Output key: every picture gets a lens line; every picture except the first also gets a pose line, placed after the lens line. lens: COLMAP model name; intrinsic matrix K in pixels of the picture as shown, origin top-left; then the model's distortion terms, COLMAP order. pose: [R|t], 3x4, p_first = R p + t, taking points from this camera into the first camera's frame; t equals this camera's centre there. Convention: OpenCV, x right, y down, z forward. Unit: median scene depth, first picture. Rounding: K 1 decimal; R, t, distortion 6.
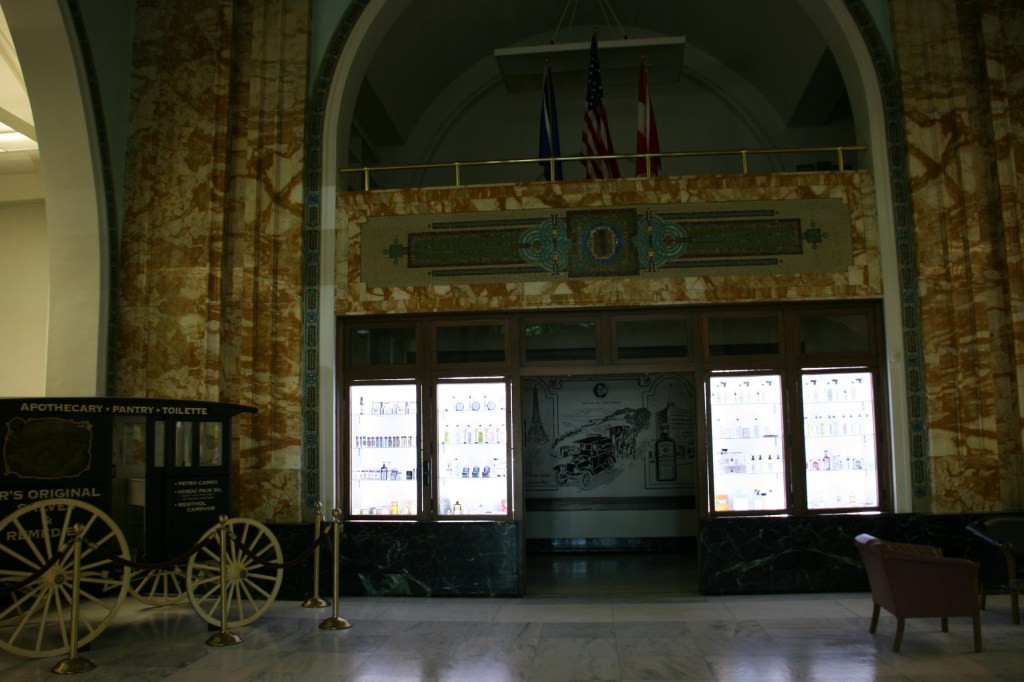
lens RADIAL K [[864.7, 0, 486.6], [0, 864.7, 343.0], [0, 0, 1]] dist [-0.159544, 0.141252]
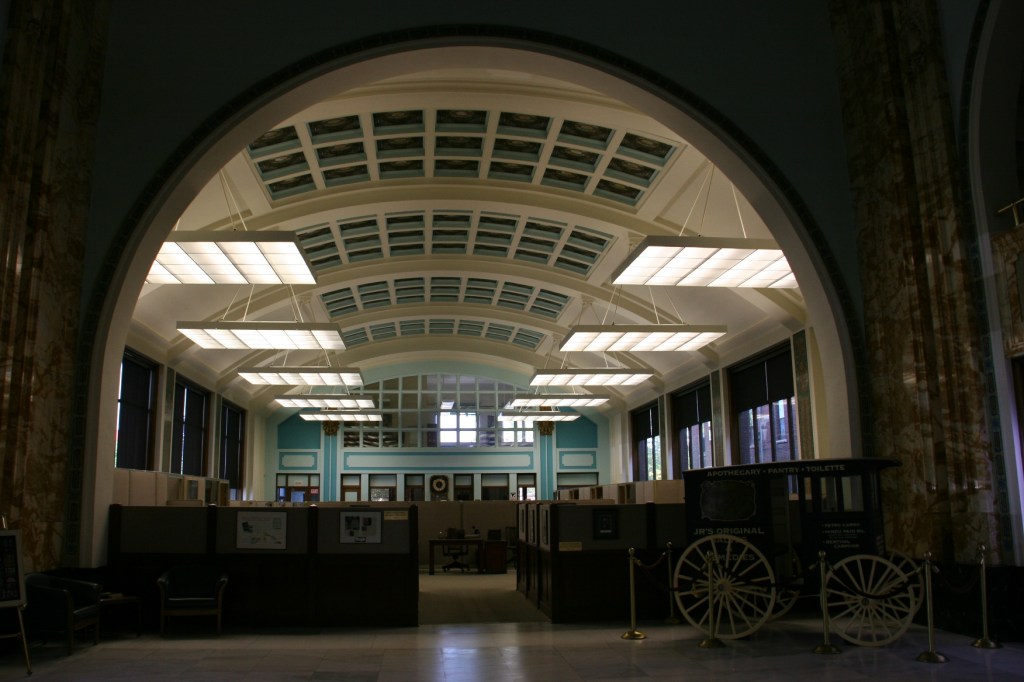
lens RADIAL K [[864.7, 0, 486.6], [0, 864.7, 343.0], [0, 0, 1]] dist [-0.159544, 0.141252]
pose [[0.189972, -0.169567, -0.967035, 0.656716], [0.133441, 0.980292, -0.145678, 0.009609], [0.972679, -0.101368, 0.208855, 0.208086]]
